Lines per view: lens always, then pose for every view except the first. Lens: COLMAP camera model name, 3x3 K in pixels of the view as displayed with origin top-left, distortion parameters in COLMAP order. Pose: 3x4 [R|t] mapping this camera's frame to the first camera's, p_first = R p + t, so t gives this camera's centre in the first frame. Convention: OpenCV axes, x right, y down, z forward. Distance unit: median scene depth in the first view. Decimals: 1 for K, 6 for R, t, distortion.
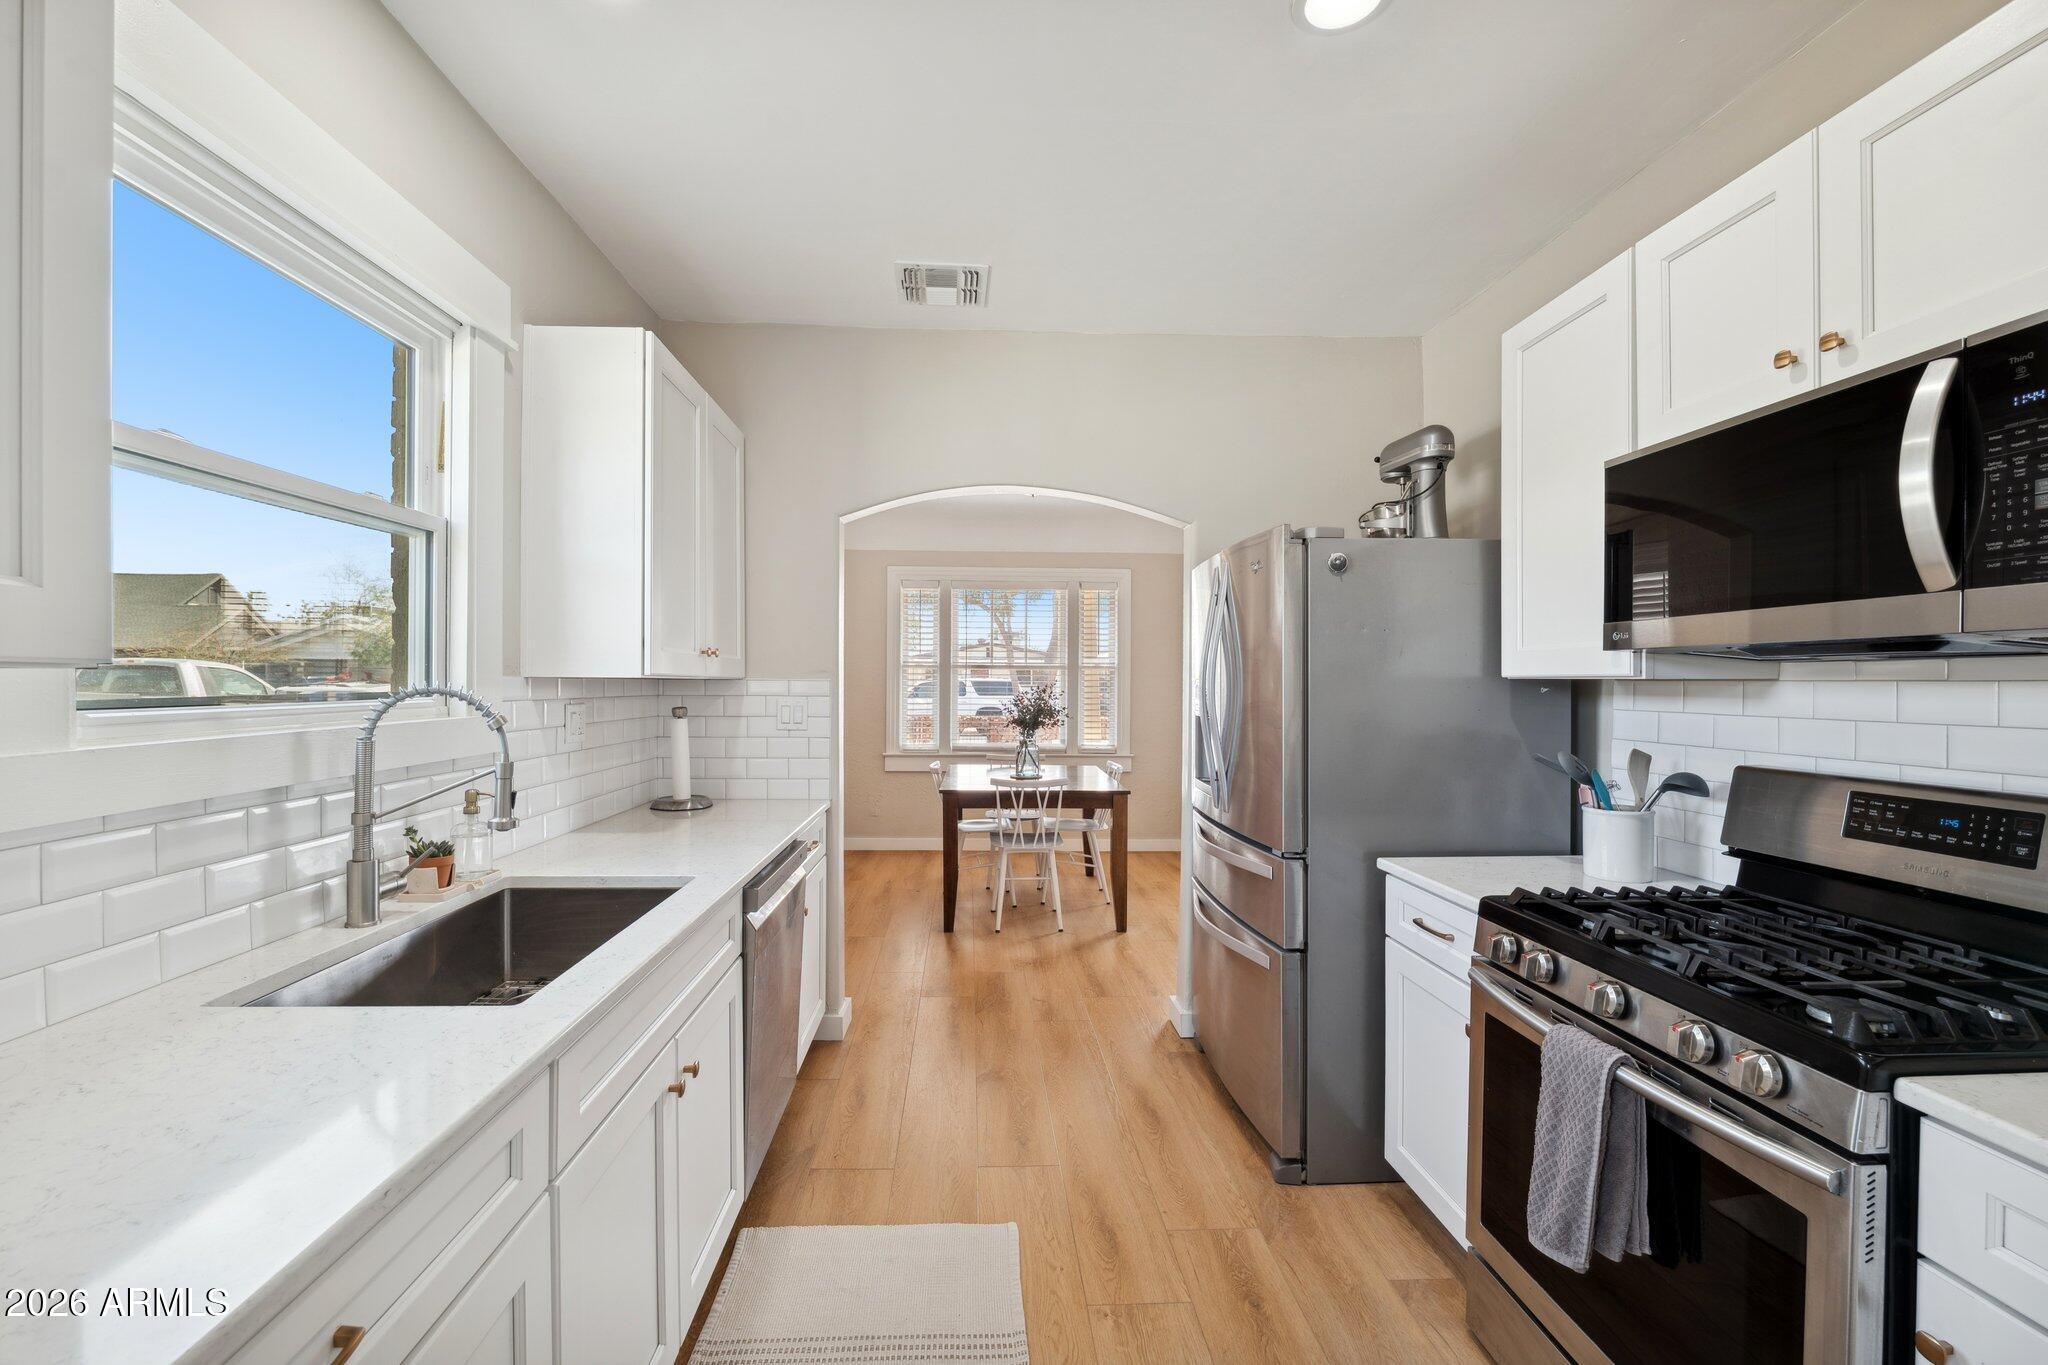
lens RADIAL K [[832.7, 0, 1001.0], [0, 832.7, 676.7], [0, 0, 1]] dist [-0.012859, 0.001055]
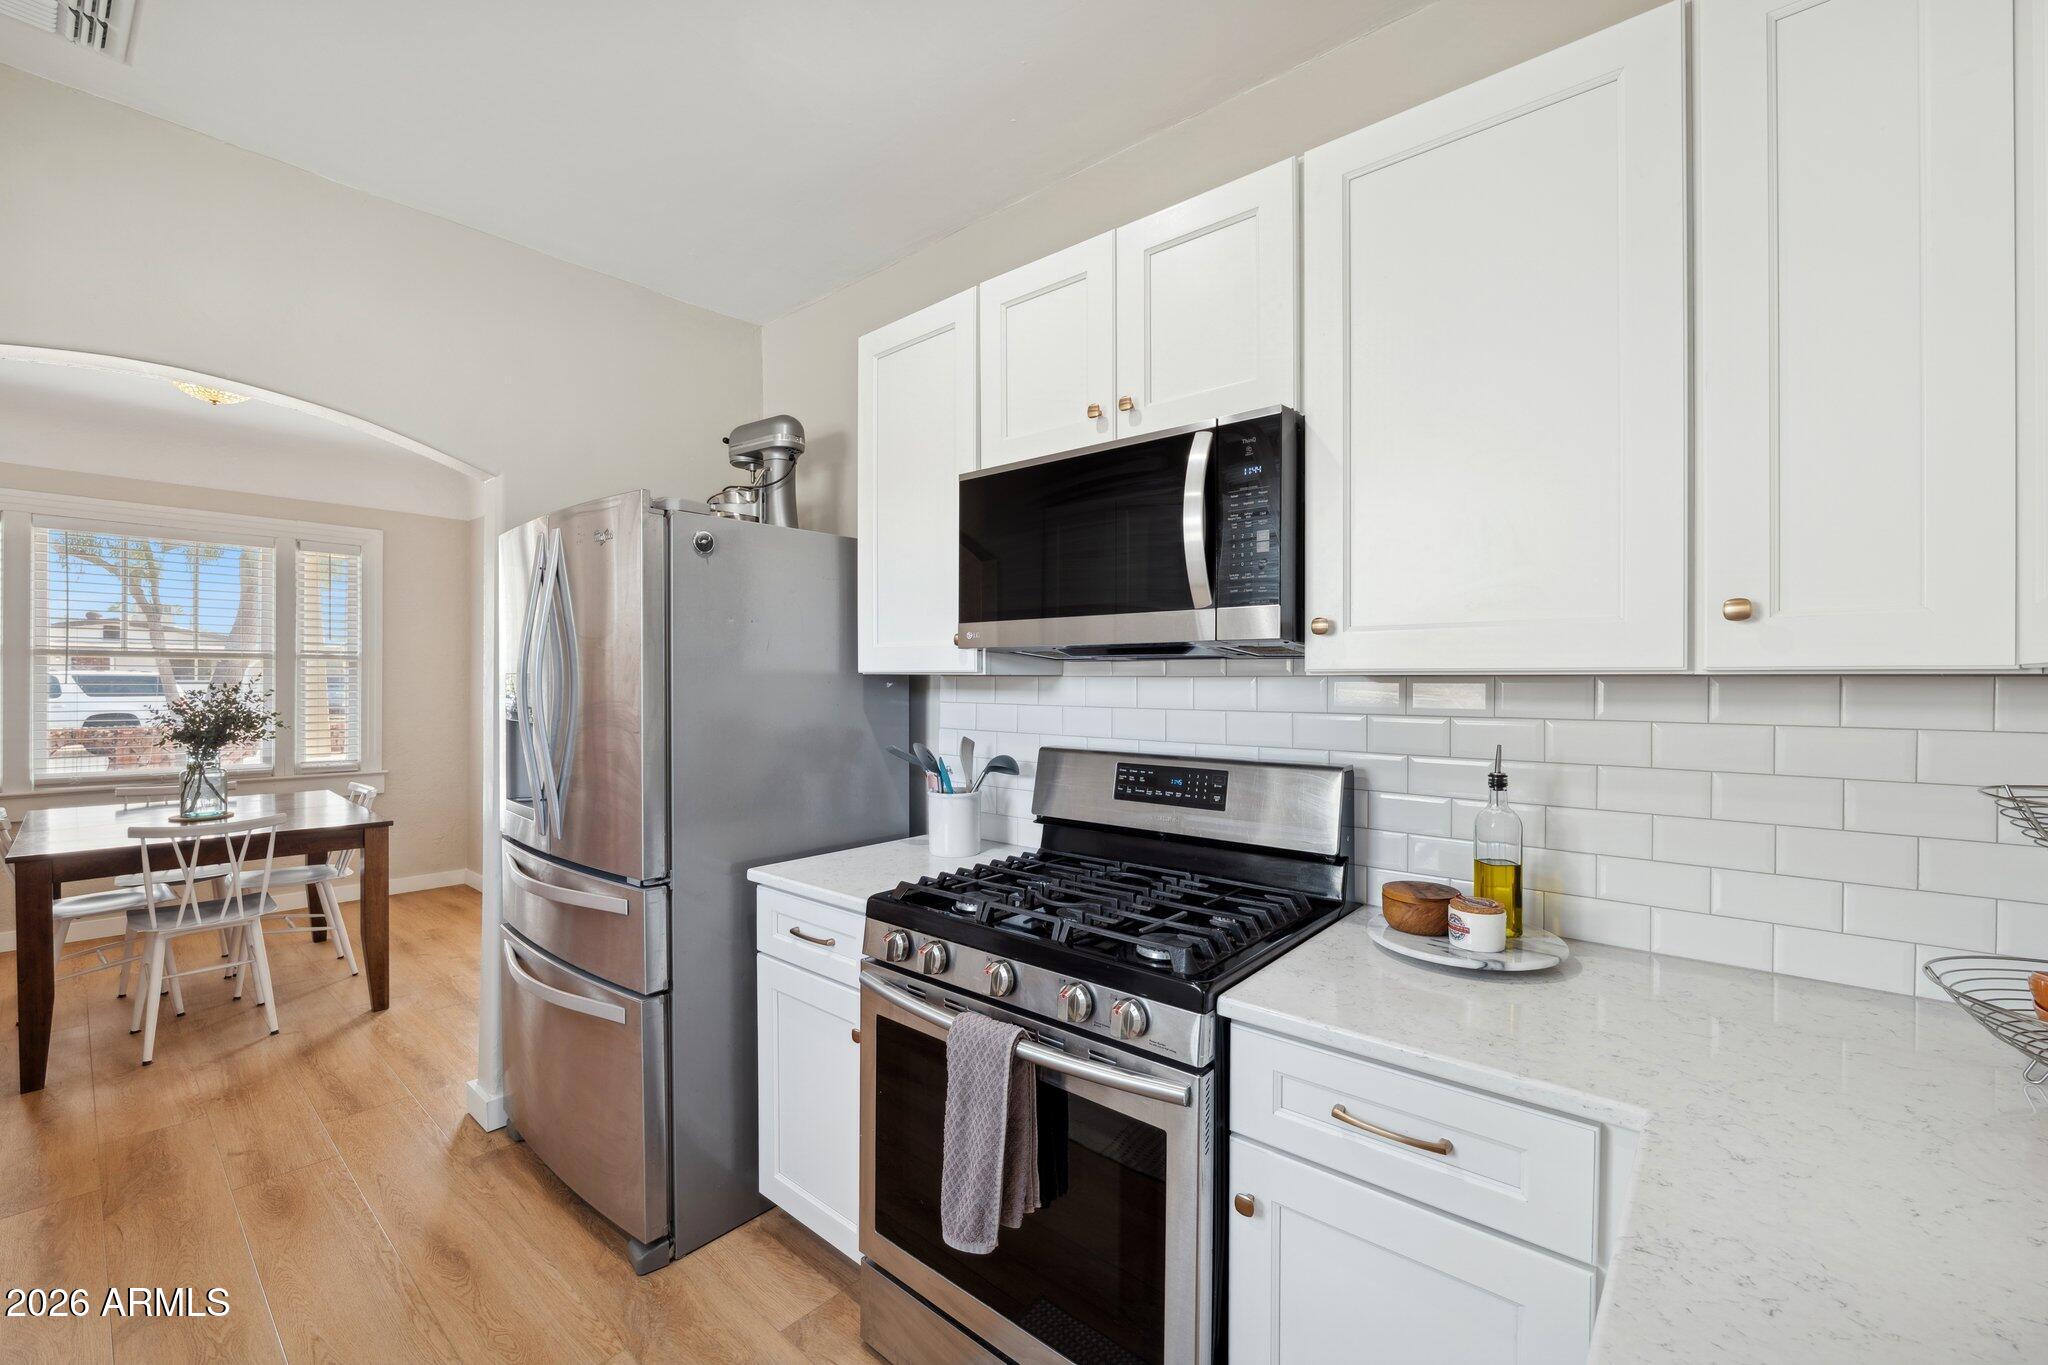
lens RADIAL K [[832.7, 0, 1001.0], [0, 832.7, 676.7], [0, 0, 1]] dist [-0.012859, 0.001055]
pose [[0.687074, -0.001004, 0.726587, -0.020937], [-0.004492, 0.999974, 0.005630, -0.000746], [-0.726574, -0.007132, 0.687052, 0.162811]]
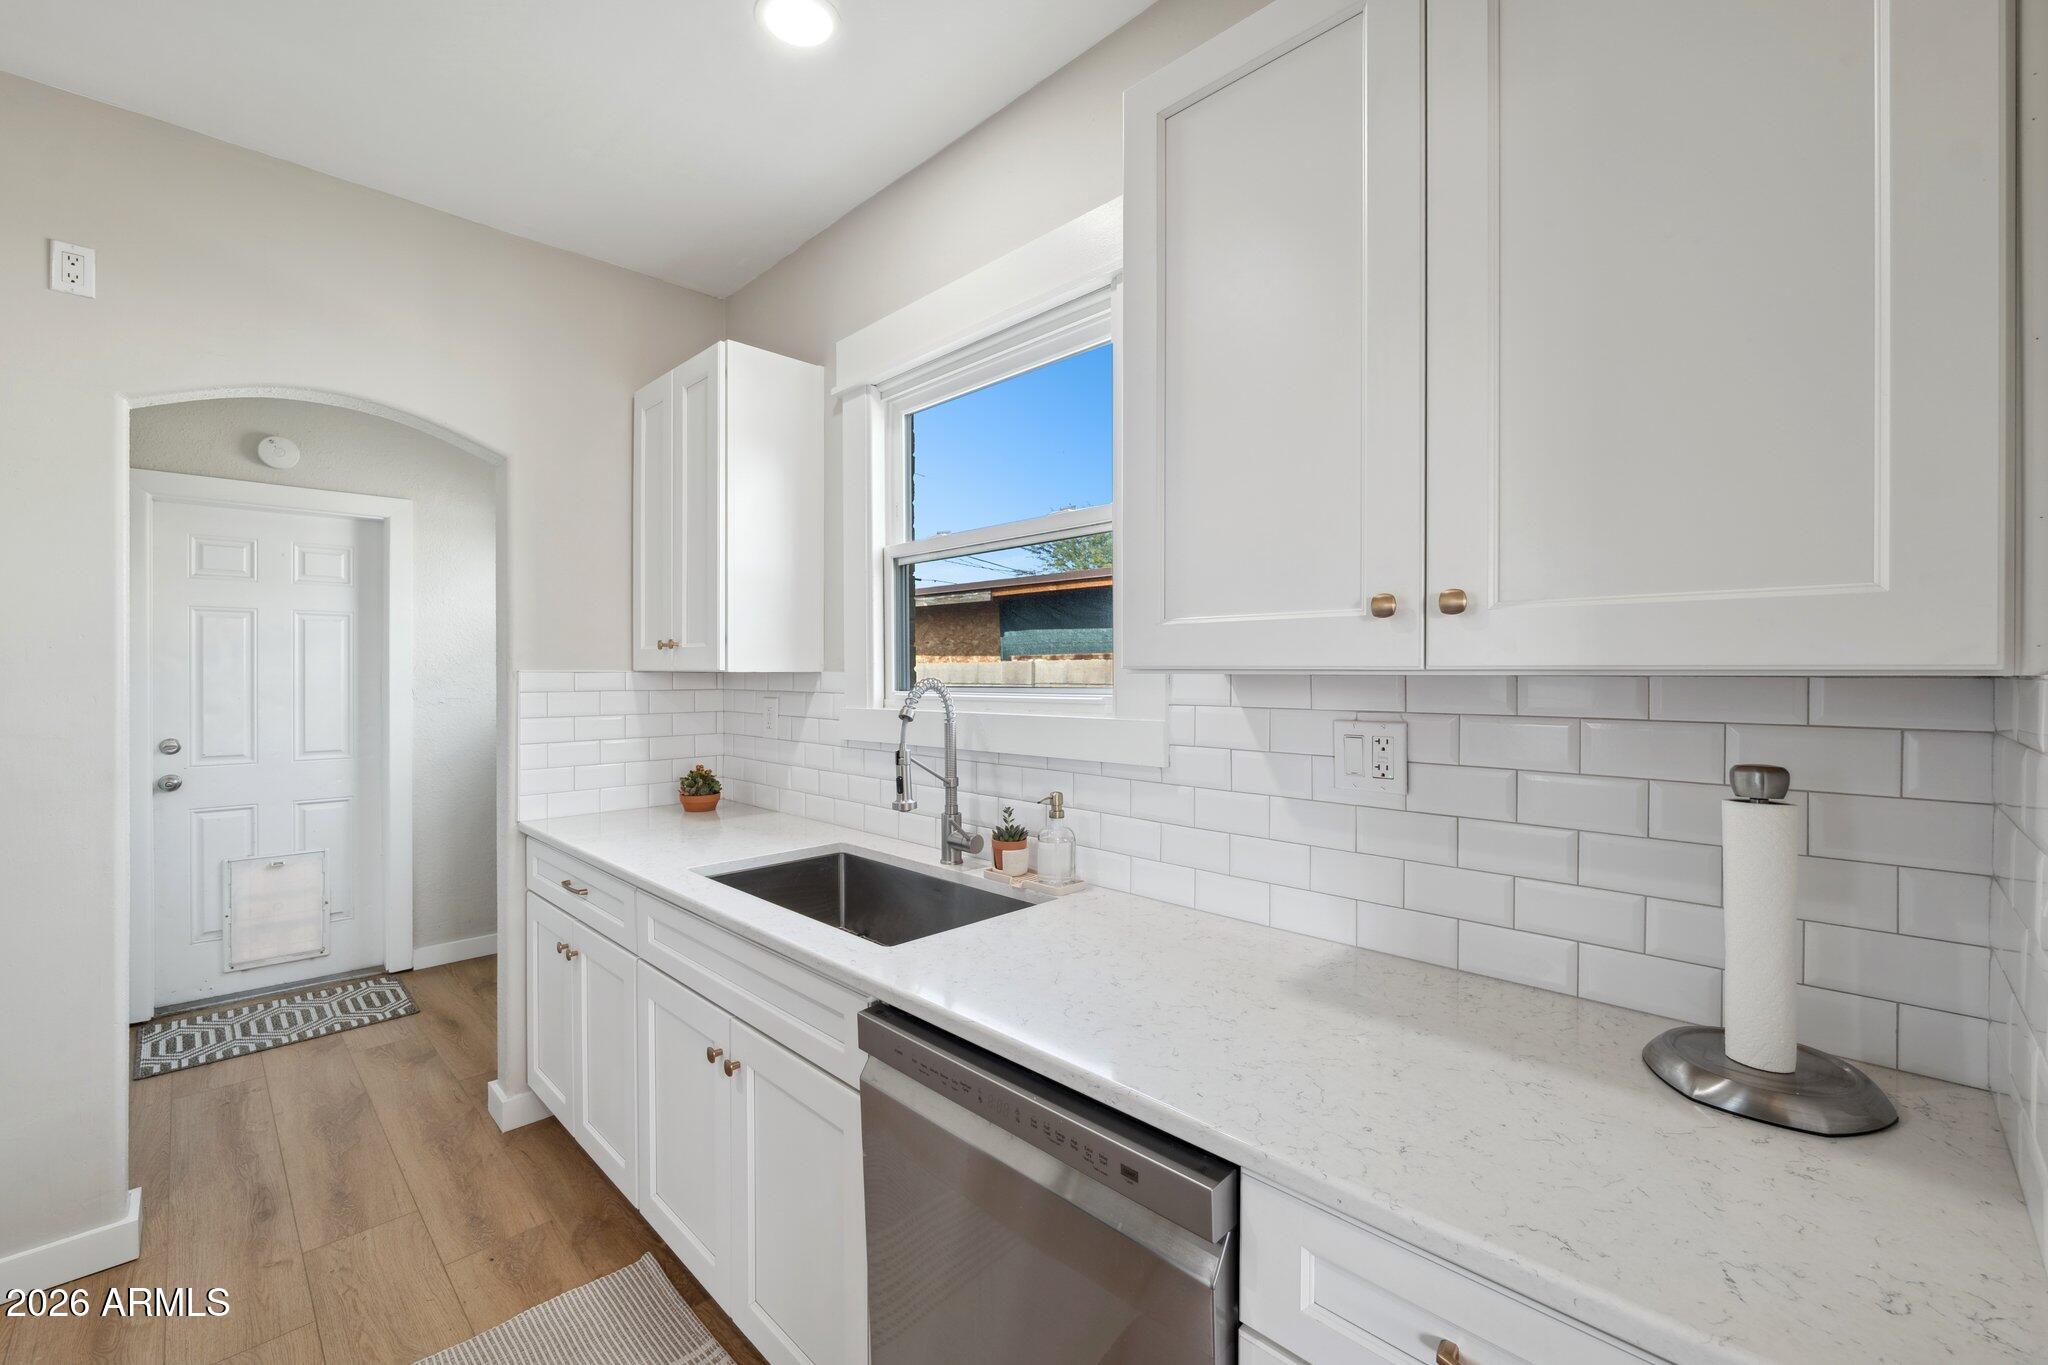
lens RADIAL K [[832.7, 0, 1001.0], [0, 832.7, 676.7], [0, 0, 1]] dist [-0.012859, 0.001055]
pose [[-0.738385, -0.000447, -0.674379, 0.042706], [-0.000130, 1.000000, -0.000521, 0.003829], [0.674379, -0.000297, -0.738385, 1.378631]]
